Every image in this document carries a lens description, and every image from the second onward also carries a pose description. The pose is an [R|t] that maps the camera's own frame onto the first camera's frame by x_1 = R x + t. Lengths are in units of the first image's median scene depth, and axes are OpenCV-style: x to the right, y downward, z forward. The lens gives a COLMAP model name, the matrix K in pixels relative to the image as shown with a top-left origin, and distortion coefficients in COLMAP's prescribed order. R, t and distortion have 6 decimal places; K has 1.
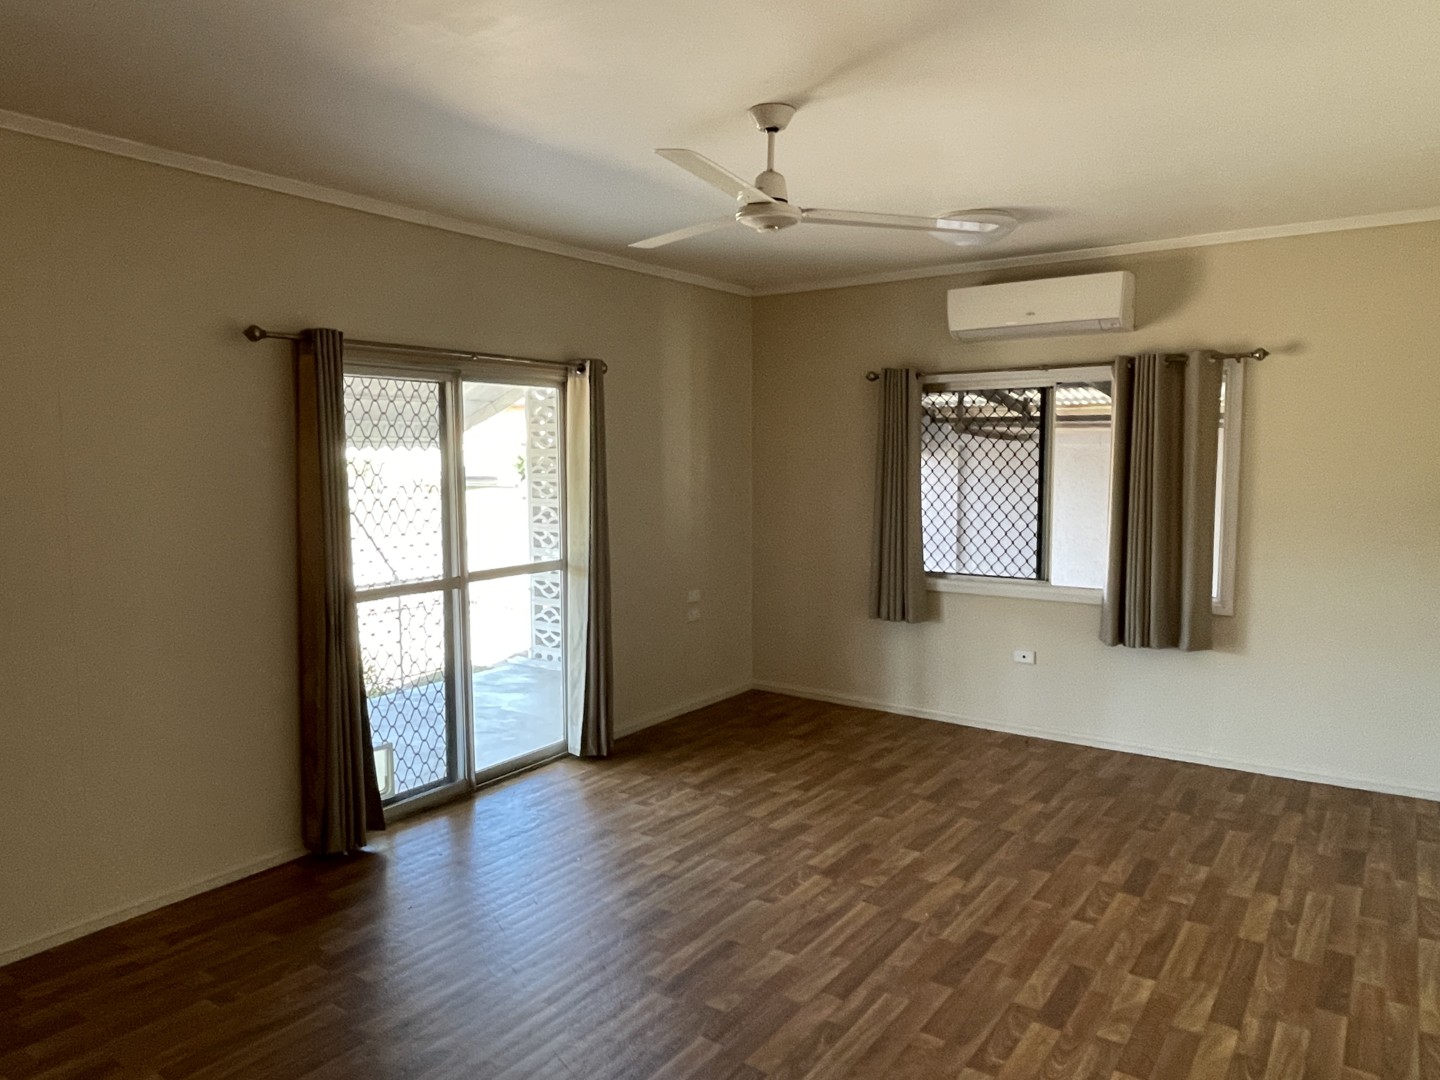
lens RADIAL K [[976.0, 0, 716.4], [0, 976.0, 534.8], [0, 0, 1]] dist [0.040459, -0.068932]
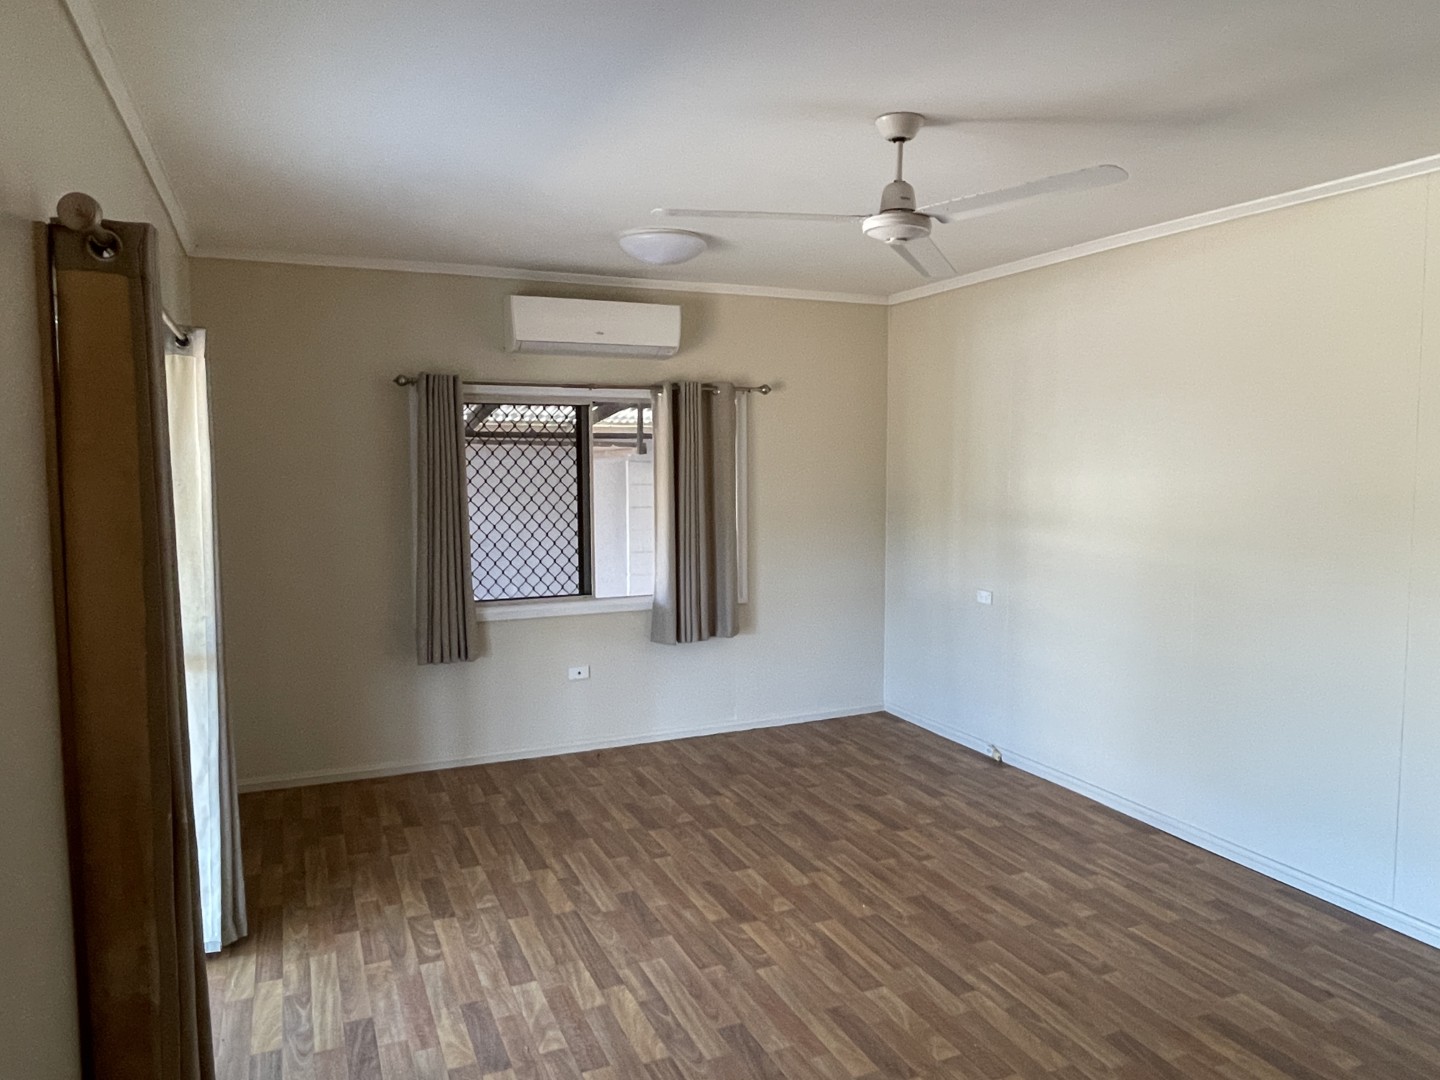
lens RADIAL K [[986.4, 0, 727.1], [0, 986.4, 538.4], [0, 0, 1]] dist [0.015774, -0.036734]
pose [[0.509395, -0.067185, 0.857906, -0.506215], [0.075839, 0.996573, 0.033014, -0.037734], [-0.857184, 0.048246, 0.512745, 0.377779]]
